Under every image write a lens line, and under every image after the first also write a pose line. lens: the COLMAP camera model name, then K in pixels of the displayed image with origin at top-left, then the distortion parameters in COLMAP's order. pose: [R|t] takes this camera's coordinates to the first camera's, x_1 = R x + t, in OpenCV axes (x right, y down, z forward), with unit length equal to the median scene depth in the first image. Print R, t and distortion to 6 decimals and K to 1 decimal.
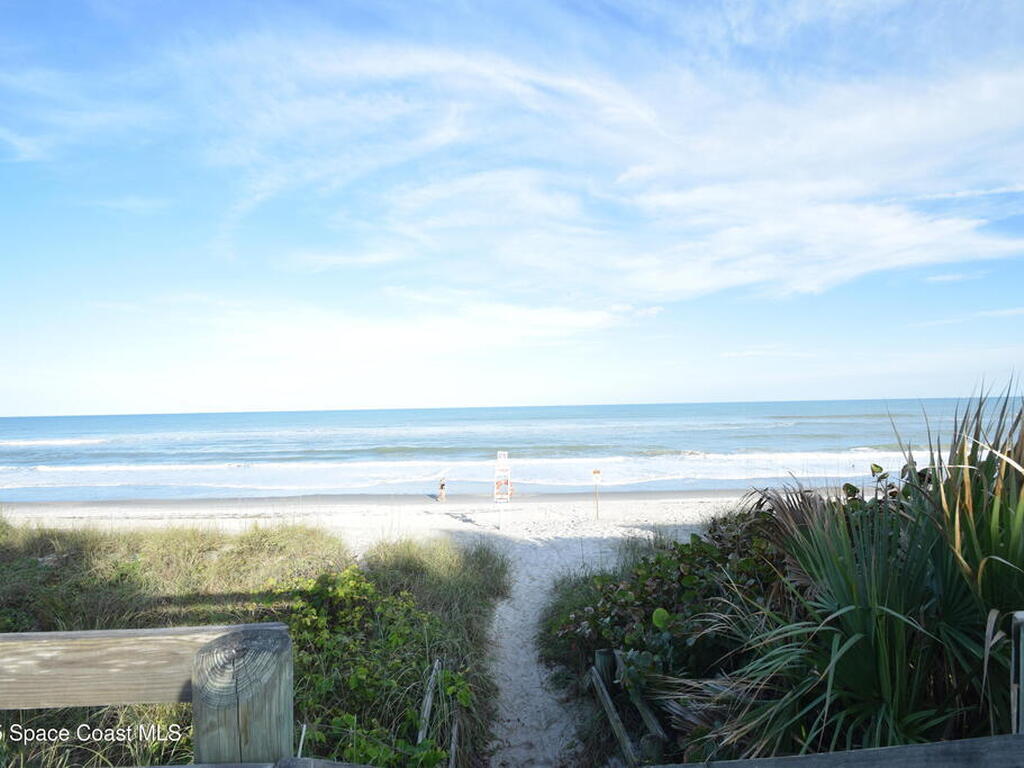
lens RADIAL K [[508.8, 0, 508.4], [0, 508.8, 397.8], [0, 0, 1]] dist [0.020898, -0.021230]
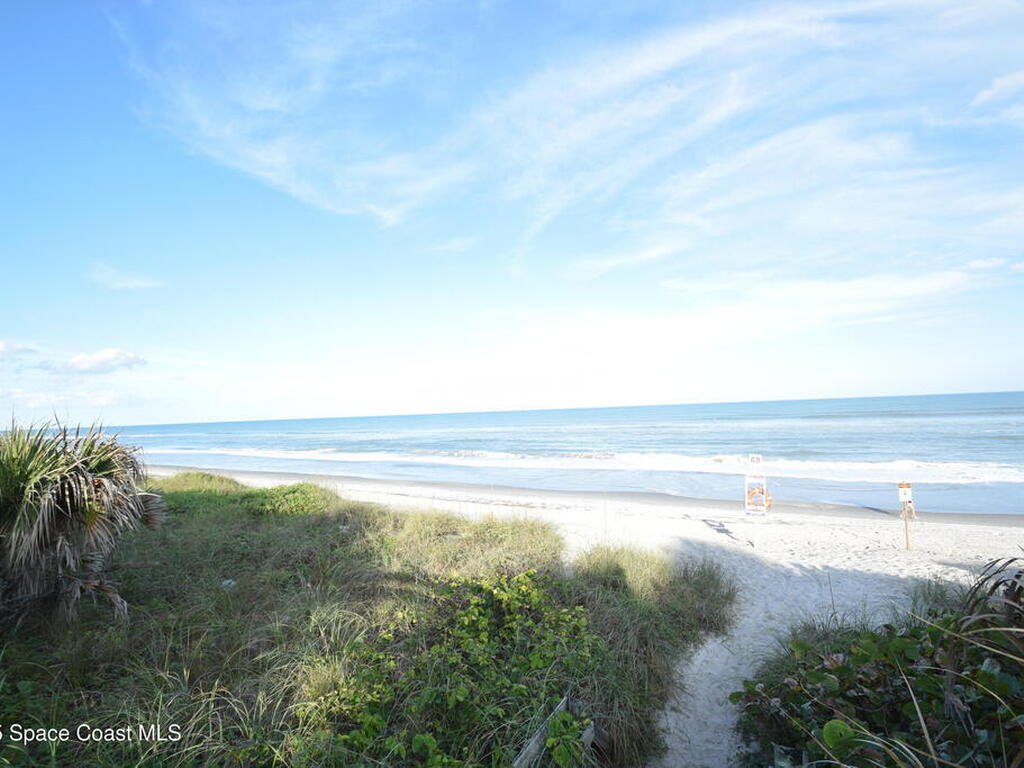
lens RADIAL K [[505.2, 0, 514.5], [0, 505.2, 390.4], [0, 0, 1]] dist [0.020286, -0.021586]
pose [[0.854785, -0.033255, -0.517916, 0.089108], [0.030036, 0.999442, -0.014600, -0.000548], [0.518113, -0.003076, 0.855307, 0.075774]]
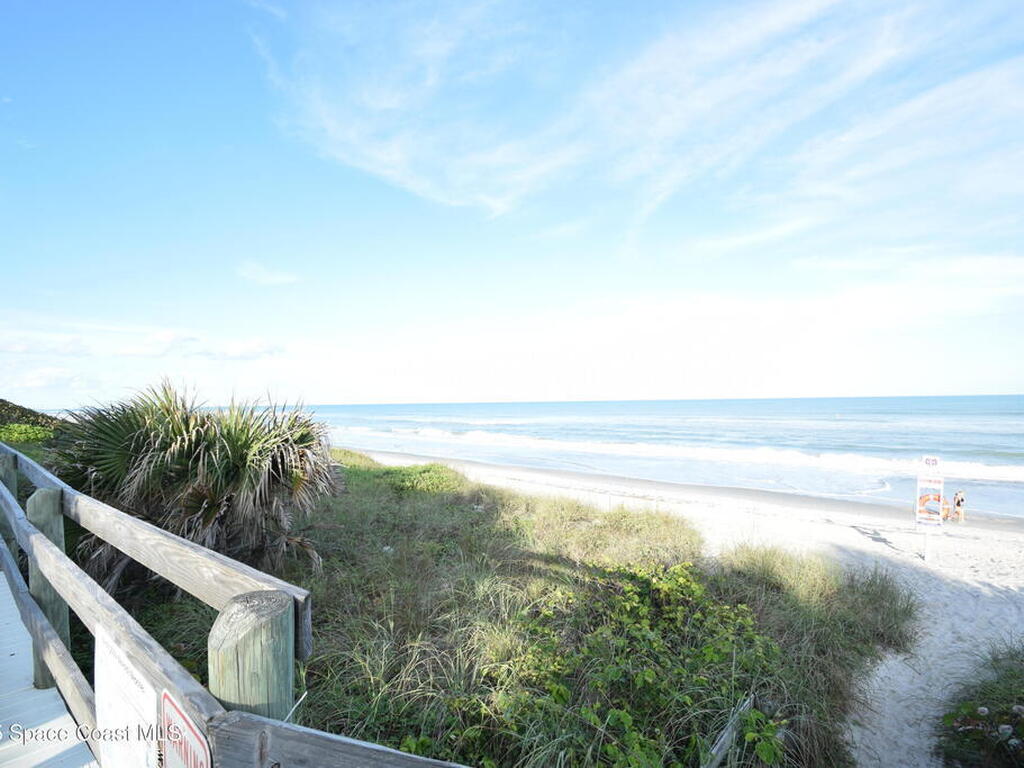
lens RADIAL K [[508.8, 0, 508.4], [0, 508.8, 397.8], [0, 0, 1]] dist [0.020898, -0.021230]
pose [[0.728578, 0.003366, -0.684954, 0.050957], [0.011395, 0.999790, 0.017034, 0.001295], [0.684868, -0.020216, 0.728387, 0.042181]]
